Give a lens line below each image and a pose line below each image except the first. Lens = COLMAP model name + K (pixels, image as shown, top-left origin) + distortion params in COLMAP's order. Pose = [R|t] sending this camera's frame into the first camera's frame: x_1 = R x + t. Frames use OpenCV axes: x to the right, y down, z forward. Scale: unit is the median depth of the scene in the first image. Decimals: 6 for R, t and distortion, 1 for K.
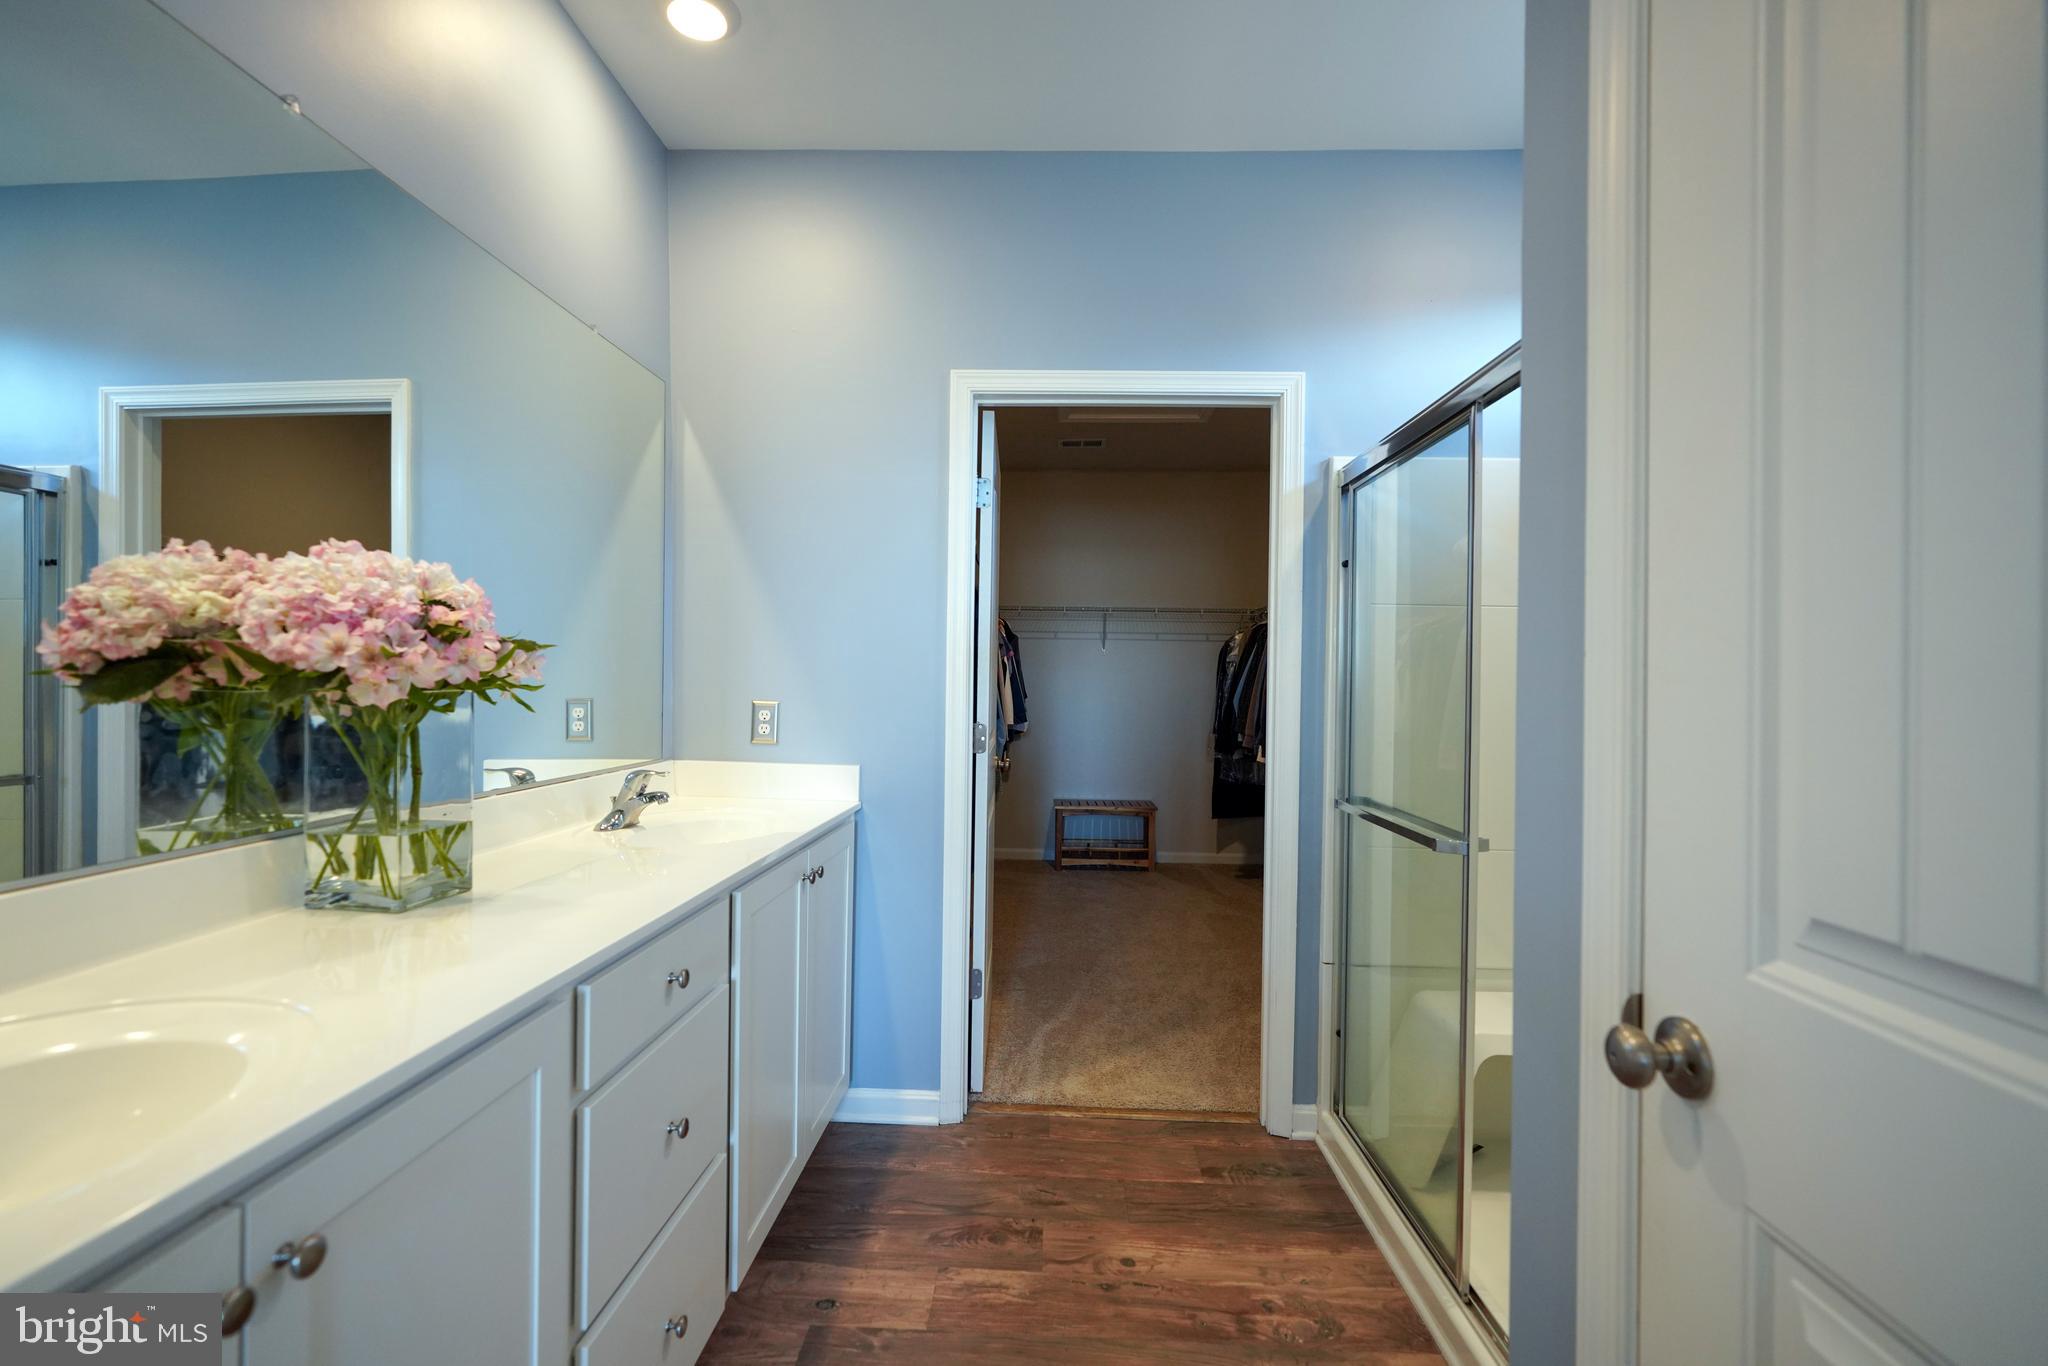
lens RADIAL K [[915.0, 0, 1015.2], [0, 915.0, 682.2], [0, 0, 1]] dist [-0.015859, 0.006156]
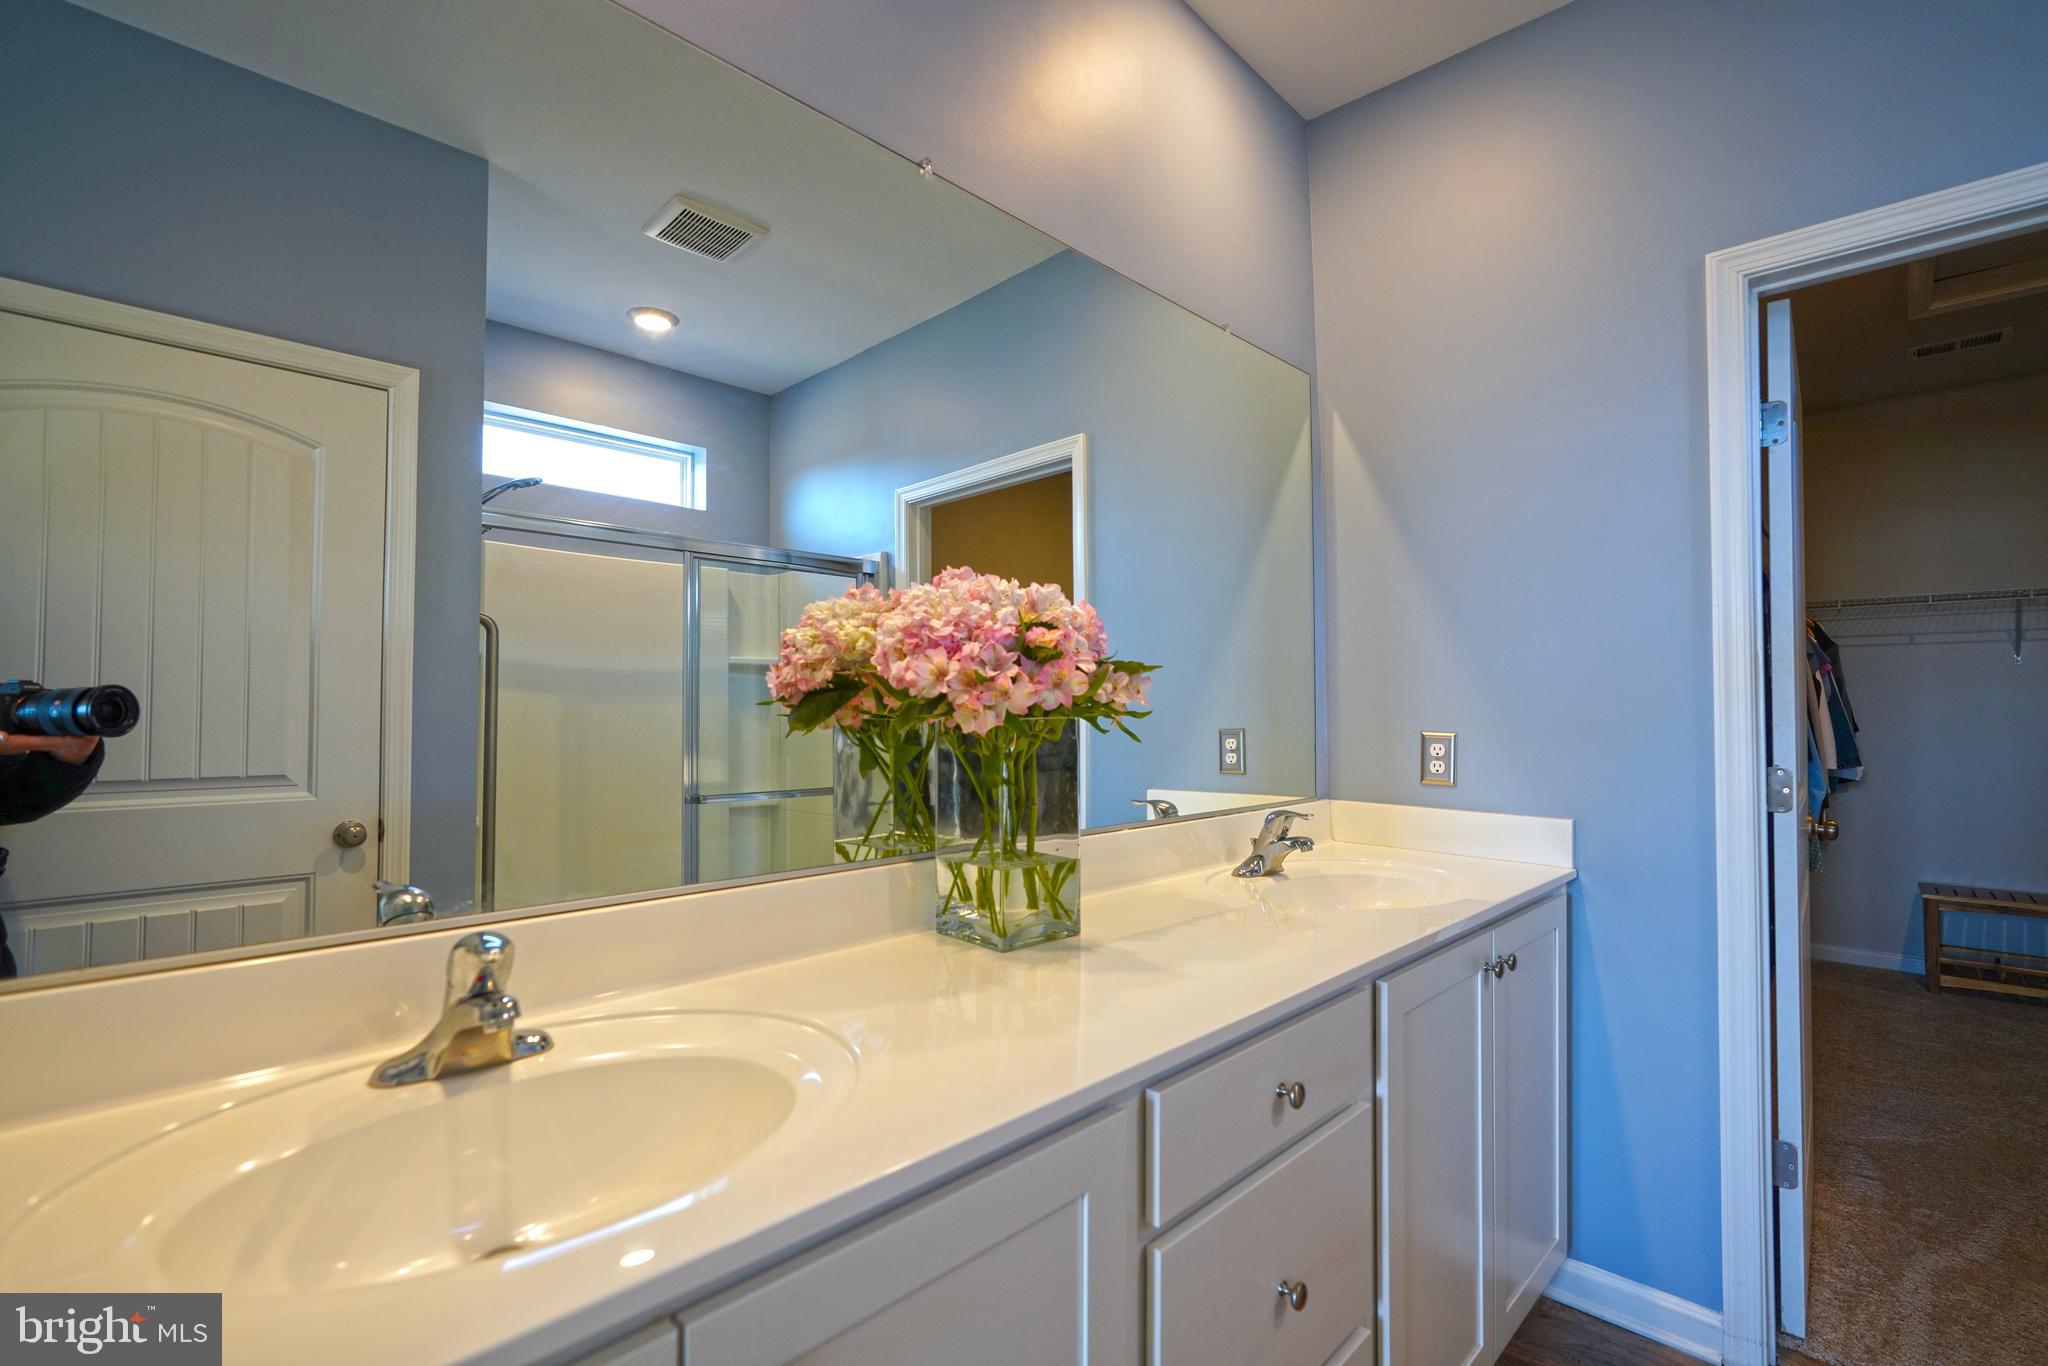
lens RADIAL K [[915.0, 0, 1017.0], [0, 915.0, 685.7], [0, 0, 1]] dist [-0.015859, 0.006156]
pose [[0.746345, -0.029848, -0.664889, -0.014983], [0.007797, 0.999317, -0.036108, 0.006476], [0.665513, 0.021764, 0.746069, 0.173519]]
